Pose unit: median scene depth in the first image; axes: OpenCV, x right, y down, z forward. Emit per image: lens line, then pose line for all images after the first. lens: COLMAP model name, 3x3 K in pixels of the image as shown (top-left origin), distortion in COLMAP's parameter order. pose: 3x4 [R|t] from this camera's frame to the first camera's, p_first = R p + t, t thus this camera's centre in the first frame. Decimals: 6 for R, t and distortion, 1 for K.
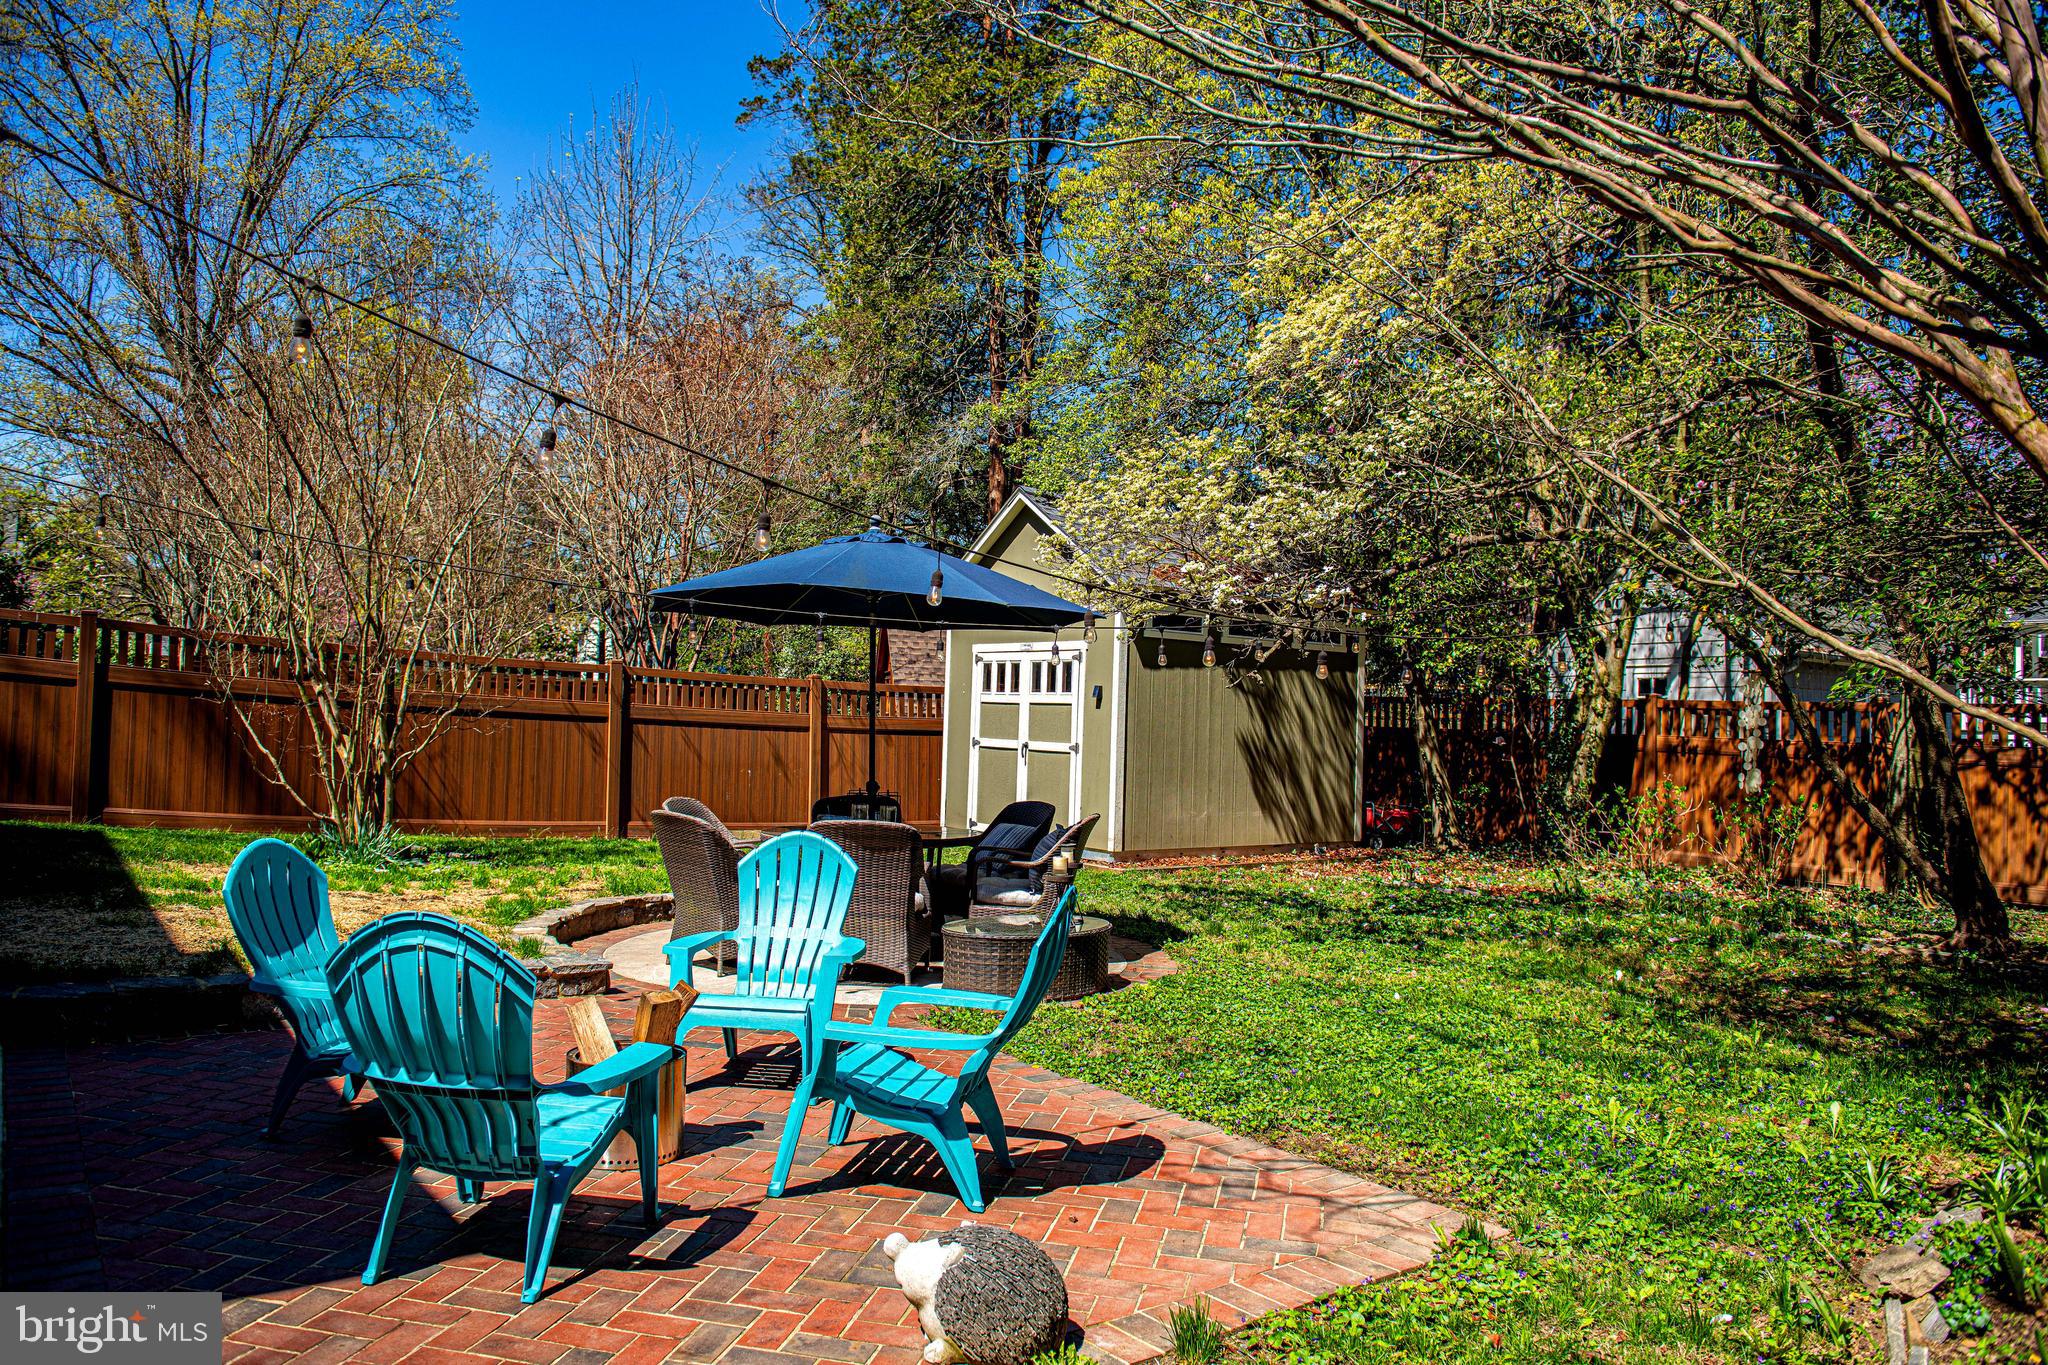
lens RADIAL K [[1389.5, 0, 1027.3], [0, 1389.5, 675.7], [0, 0, 1]] dist [-0.046912, -0.003372]
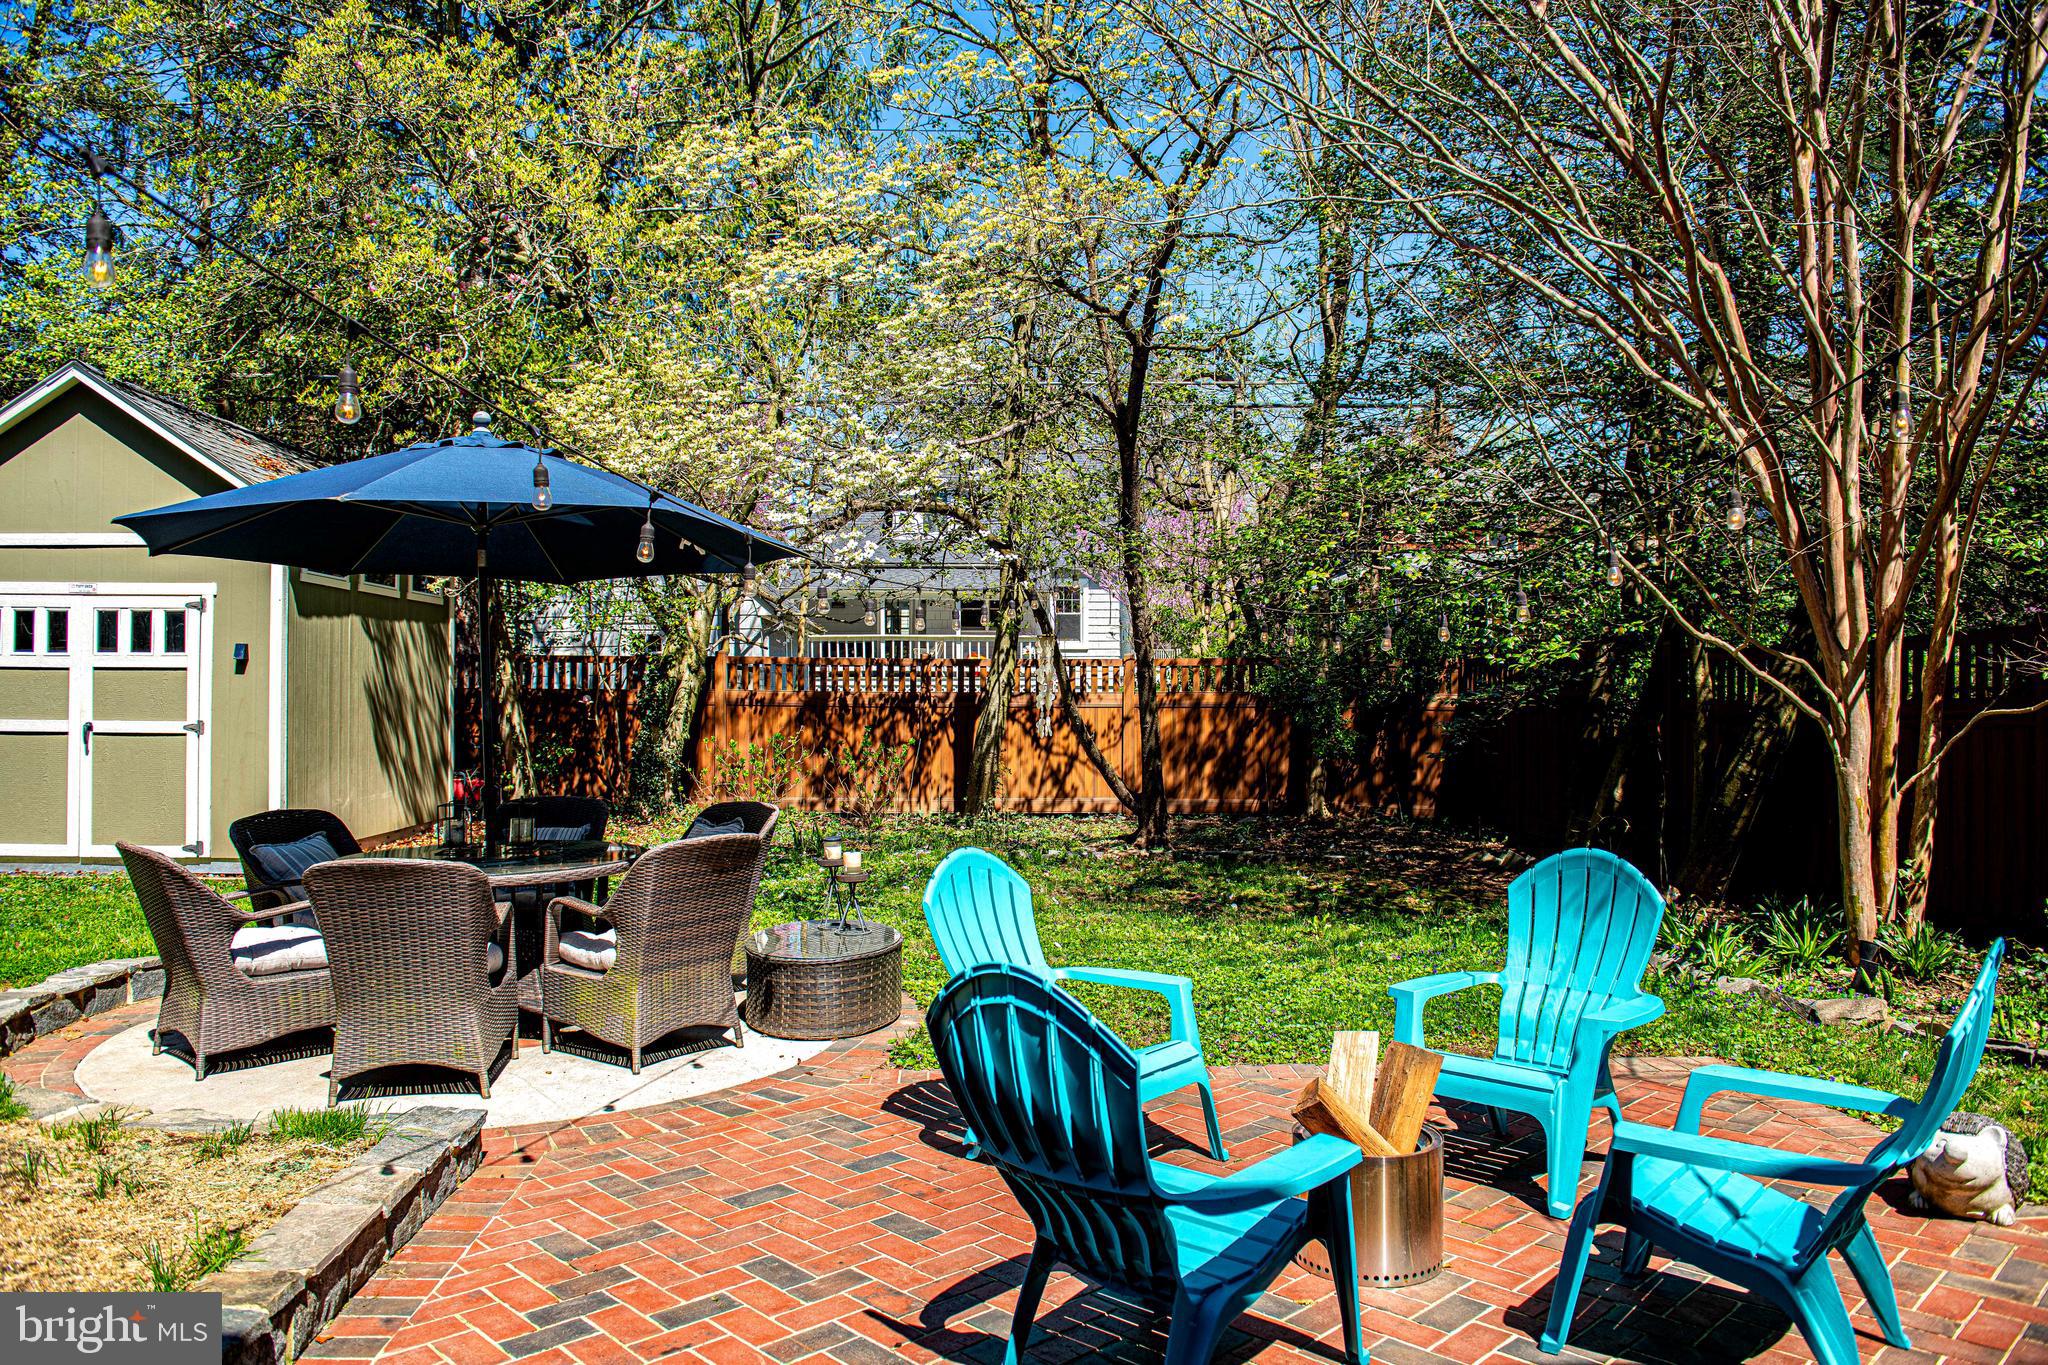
lens RADIAL K [[1389.5, 0, 1026.6], [0, 1389.5, 686.3], [0, 0, 1]] dist [-0.046912, -0.003372]
pose [[0.560687, -0.023239, 0.827702, -0.329935], [-0.013280, 0.999225, 0.037051, -0.003048], [-0.827922, -0.031765, 0.559944, 0.228698]]
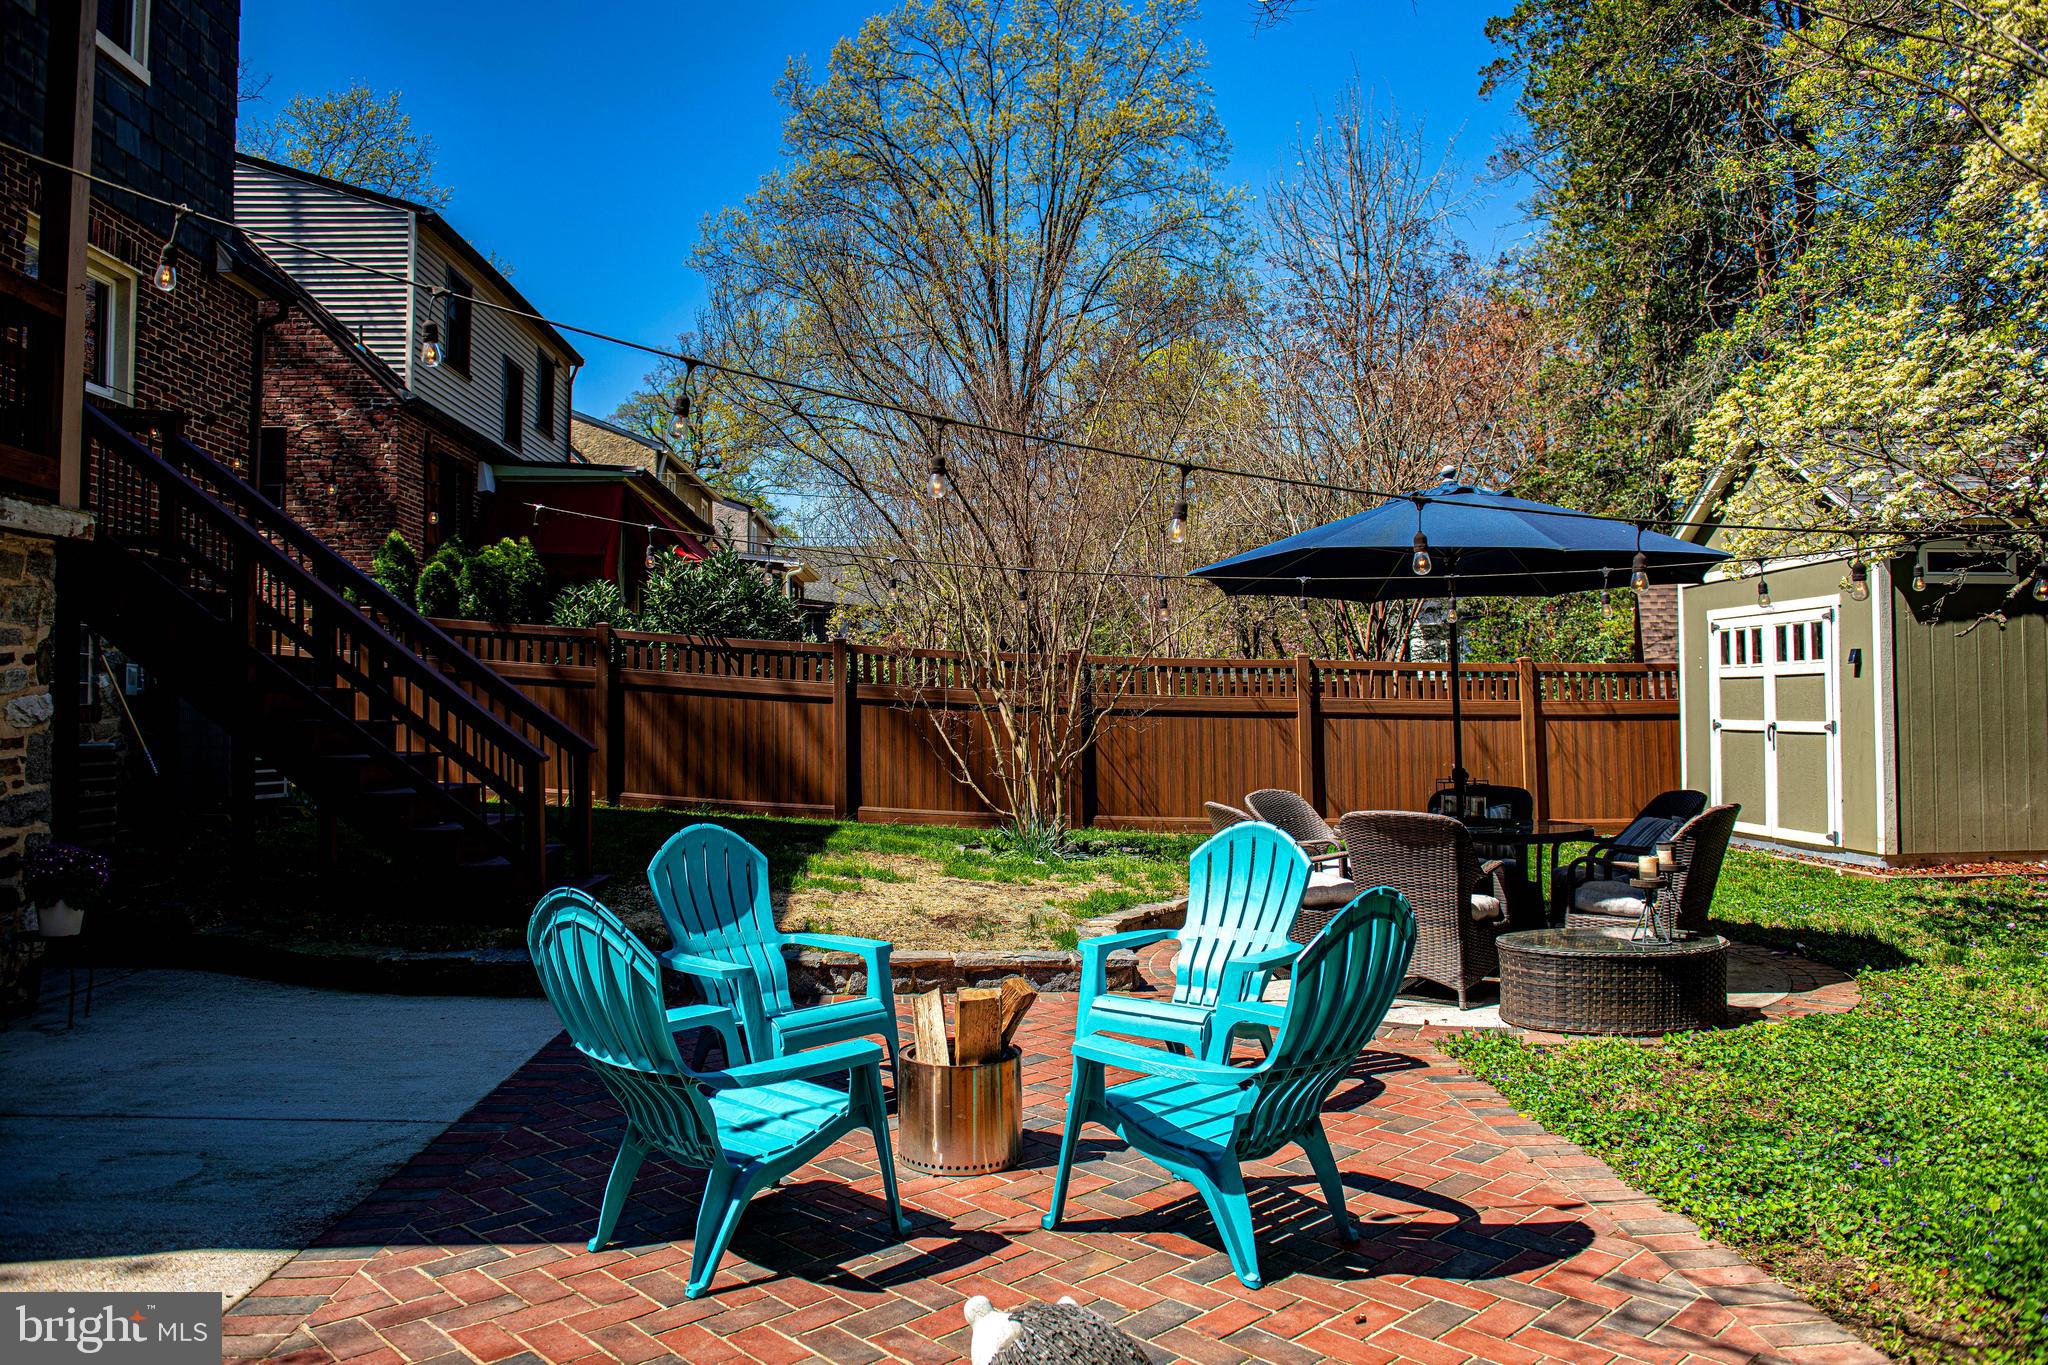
lens RADIAL K [[1389.5, 0, 1035.9], [0, 1389.5, 671.8], [0, 0, 1]] dist [-0.046912, -0.003372]
pose [[0.833059, -0.054710, -0.550473, 0.091244], [0.052658, 0.998421, -0.019540, 0.011080], [0.550673, -0.012709, 0.834624, 0.075659]]
